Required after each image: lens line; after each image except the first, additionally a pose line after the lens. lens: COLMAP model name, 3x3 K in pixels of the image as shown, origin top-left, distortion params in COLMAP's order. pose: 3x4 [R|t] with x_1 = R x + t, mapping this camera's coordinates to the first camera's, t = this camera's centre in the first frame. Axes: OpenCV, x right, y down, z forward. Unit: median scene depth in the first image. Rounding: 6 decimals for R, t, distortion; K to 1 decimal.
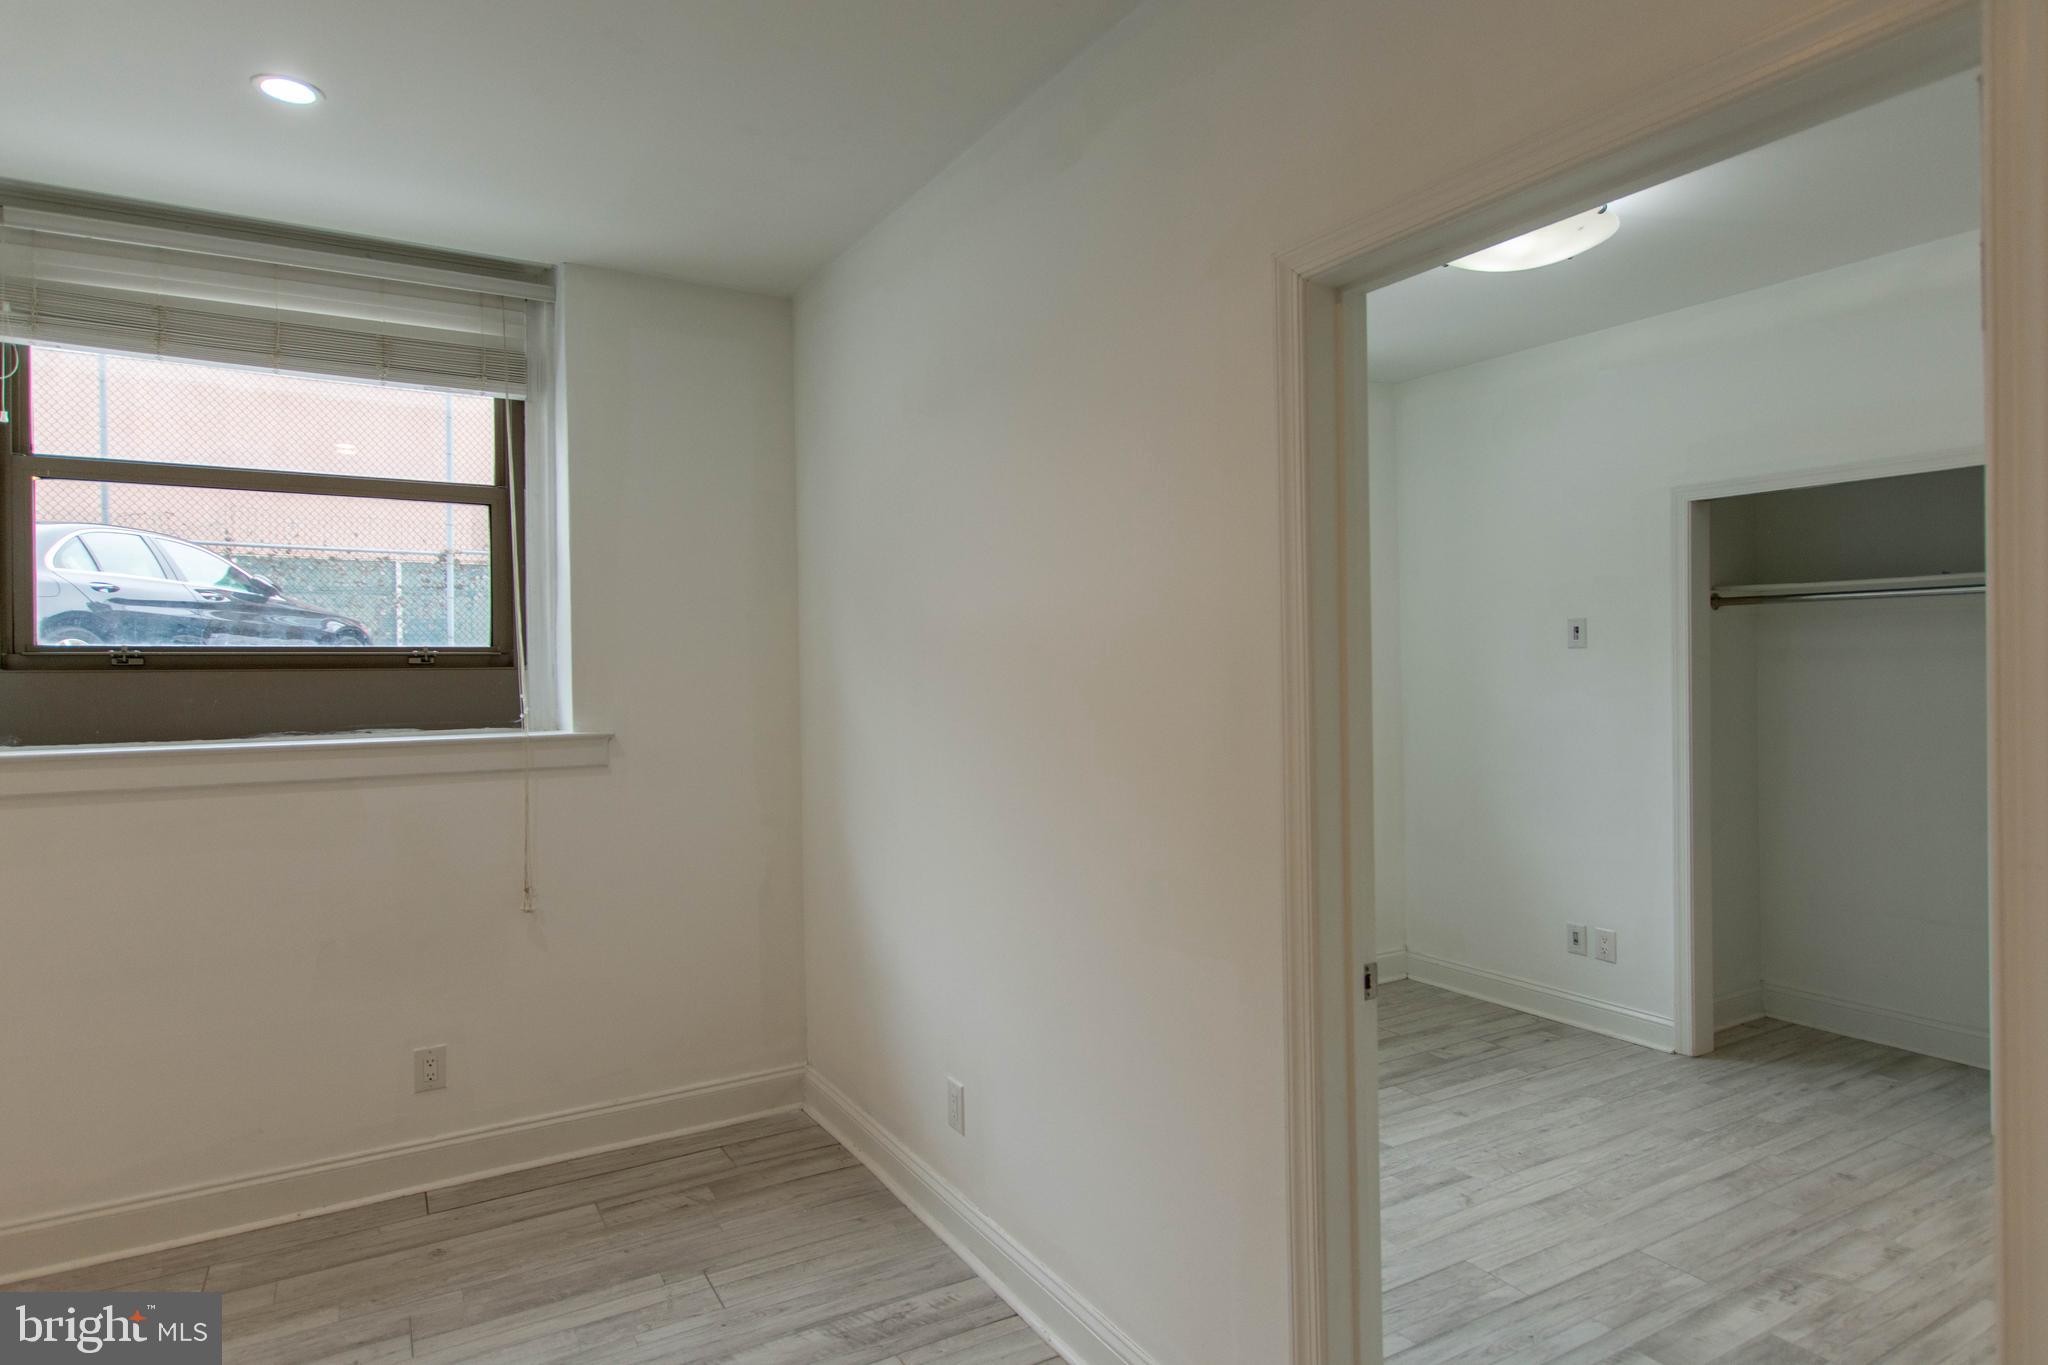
lens RADIAL K [[1124.3, 0, 1022.5], [0, 1124.3, 671.8], [0, 0, 1]] dist [0.017217, -0.009912]
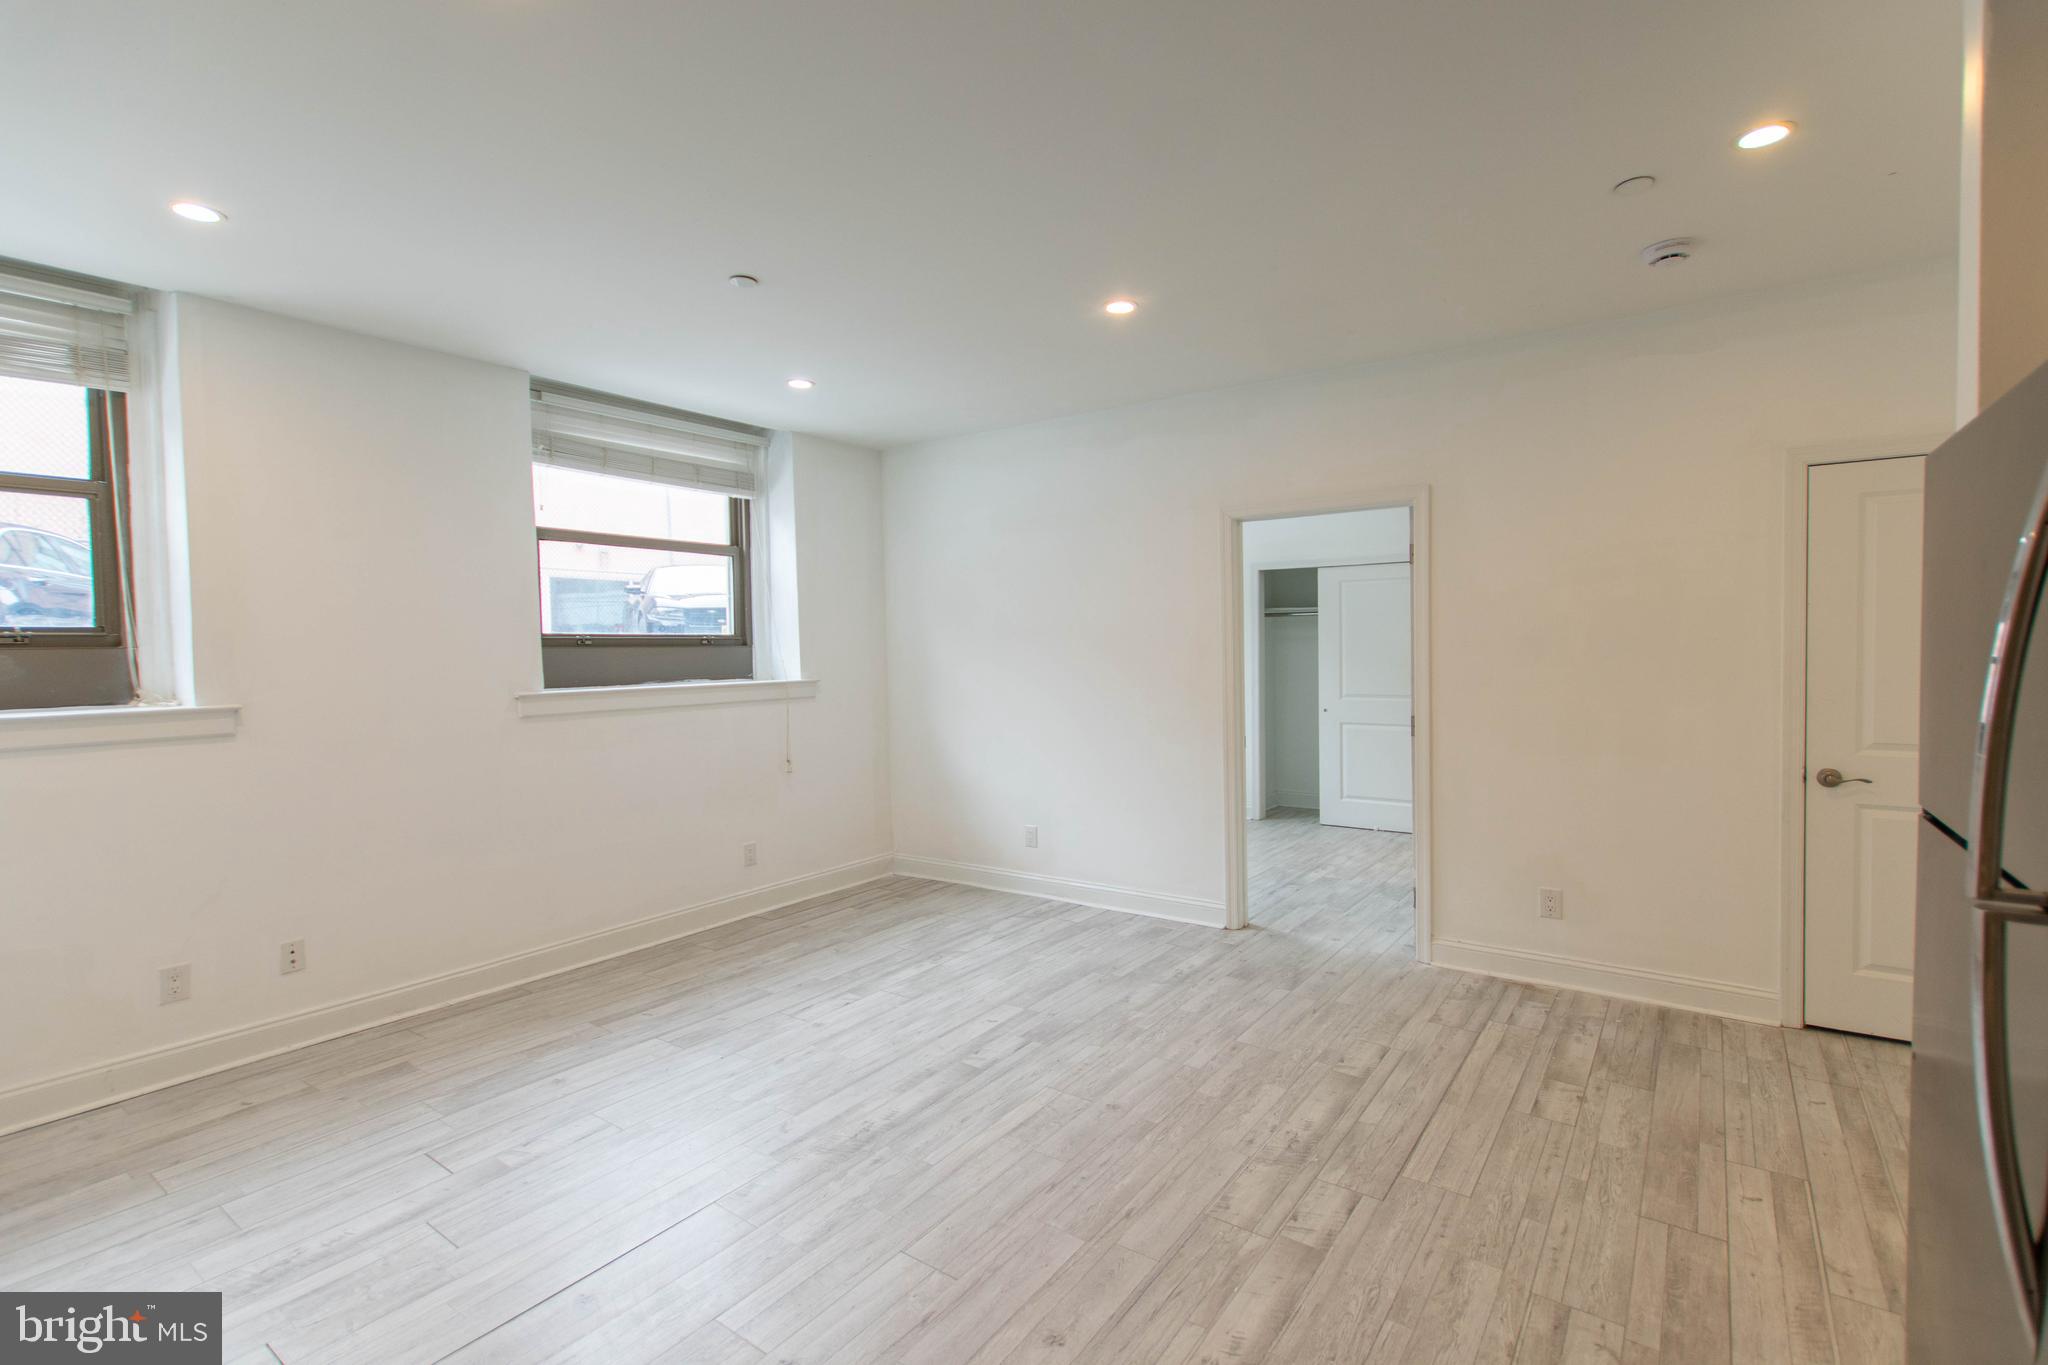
lens RADIAL K [[934.3, 0, 1027.8], [0, 934.3, 671.6], [0, 0, 1]] dist [0.001941, -0.000824]
pose [[0.914322, -0.013596, 0.404760, -0.691288], [0.007326, 0.999828, 0.017036, 0.016431], [-0.404922, -0.012611, 0.914264, -0.605102]]
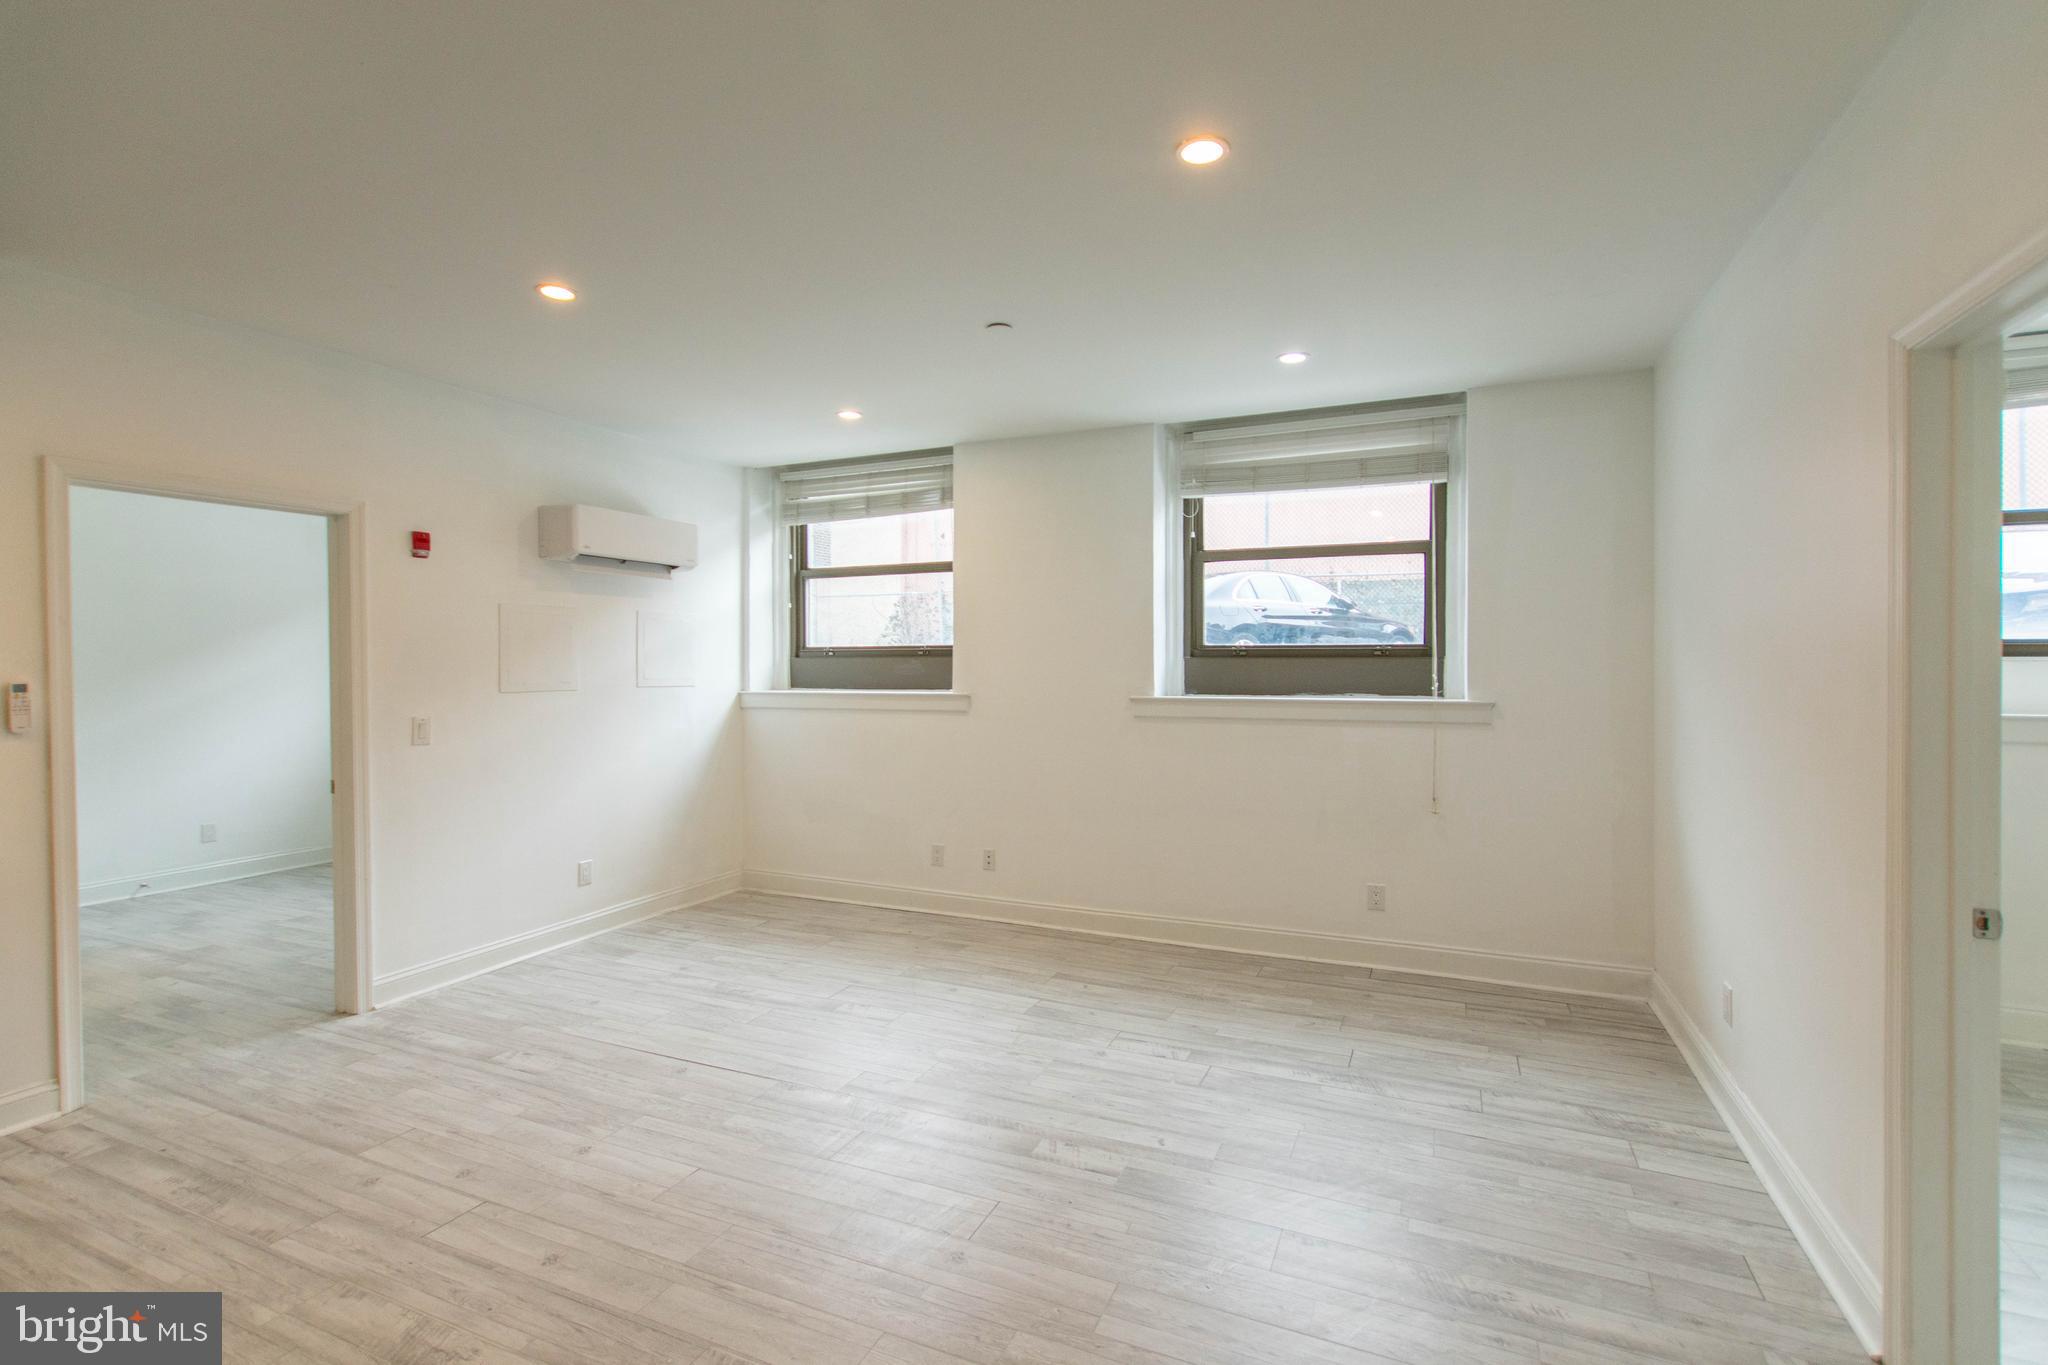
lens RADIAL K [[934.3, 0, 1027.8], [0, 934.3, 671.6], [0, 0, 1]] dist [0.001941, -0.000824]
pose [[0.583475, 0.016913, -0.811955, 0.275157], [-0.008469, 0.999855, 0.014742, 0.001885], [0.812087, -0.001725, 0.583534, -0.211030]]
